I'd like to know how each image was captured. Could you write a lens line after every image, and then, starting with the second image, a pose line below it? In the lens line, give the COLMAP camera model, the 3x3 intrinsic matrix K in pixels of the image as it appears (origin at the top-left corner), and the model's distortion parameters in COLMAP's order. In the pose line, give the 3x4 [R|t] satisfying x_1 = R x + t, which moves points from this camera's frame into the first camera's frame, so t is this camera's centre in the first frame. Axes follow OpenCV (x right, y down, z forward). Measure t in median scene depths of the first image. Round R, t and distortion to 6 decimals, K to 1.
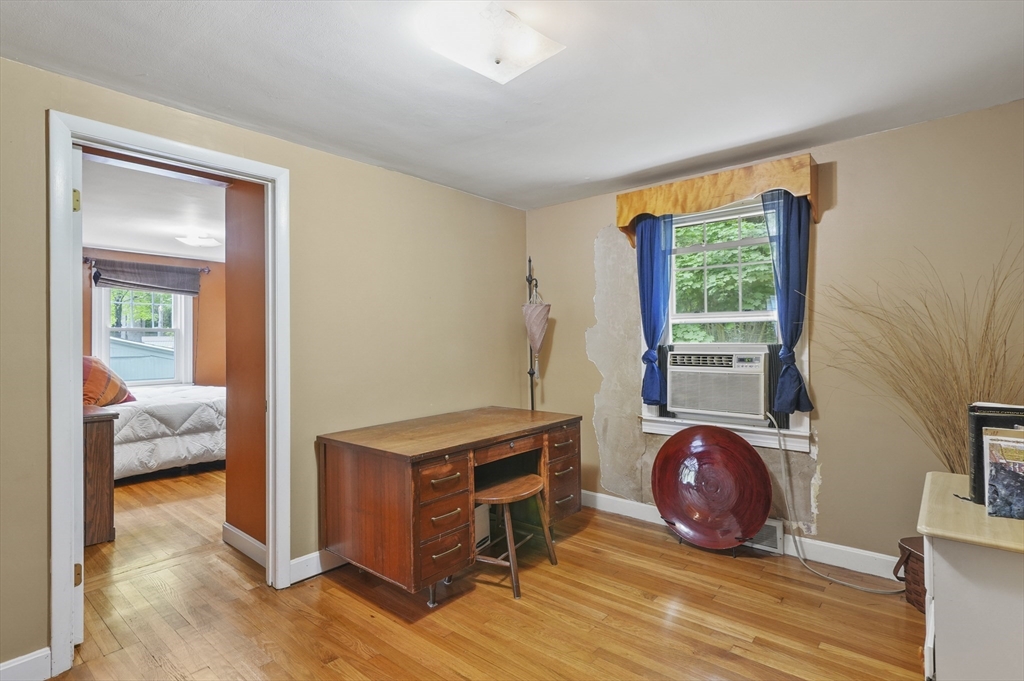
lens RADIAL K [[497.8, 0, 498.6], [0, 497.8, 338.0], [0, 0, 1]] dist [0.000180, 0.000129]
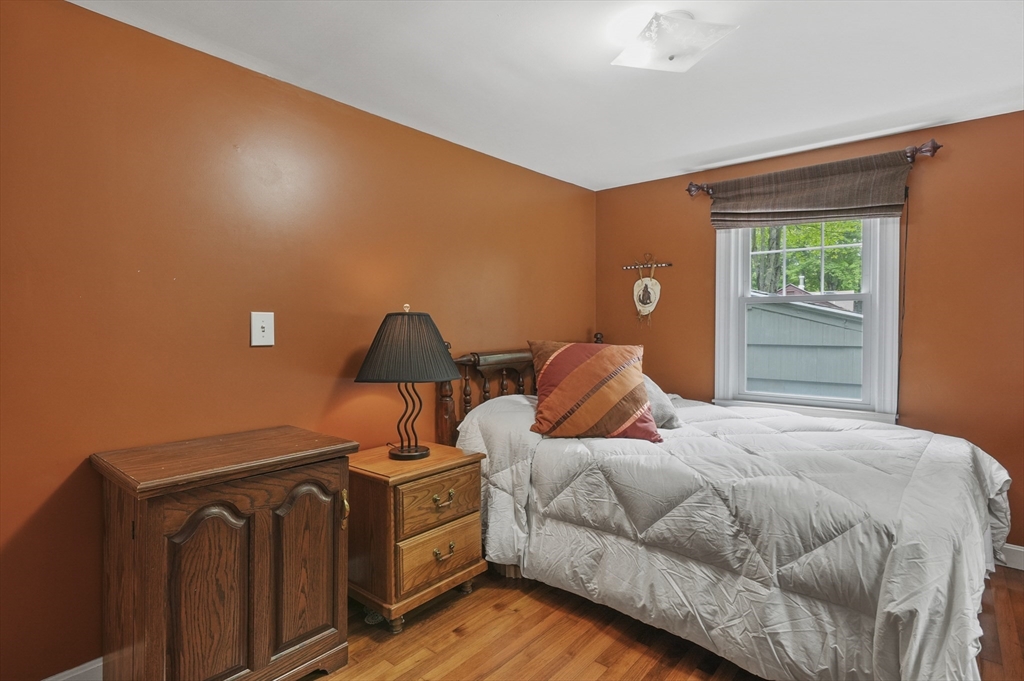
lens RADIAL K [[517.8, 0, 512.9], [0, 517.8, 333.6], [0, 0, 1]] dist [-0.001764, -0.000723]
pose [[0.016123, 0.020627, -0.999657, -0.183512], [0.004463, 0.999776, 0.020701, 0.008644], [0.999860, -0.004796, 0.016027, 0.744181]]
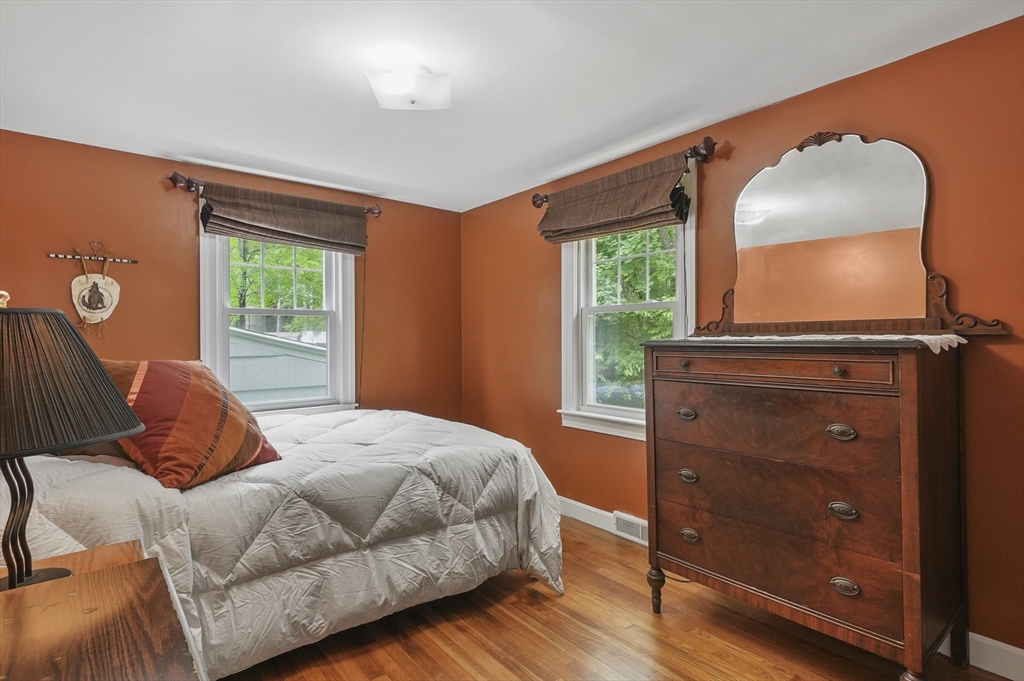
lens RADIAL K [[517.8, 0, 512.9], [0, 517.8, 333.6], [0, 0, 1]] dist [-0.001764, -0.000723]
pose [[0.986011, -0.001627, -0.166670, -0.375285], [0.001936, 0.999997, 0.001688, 0.009123], [0.166666, -0.001987, 0.986011, 0.488807]]
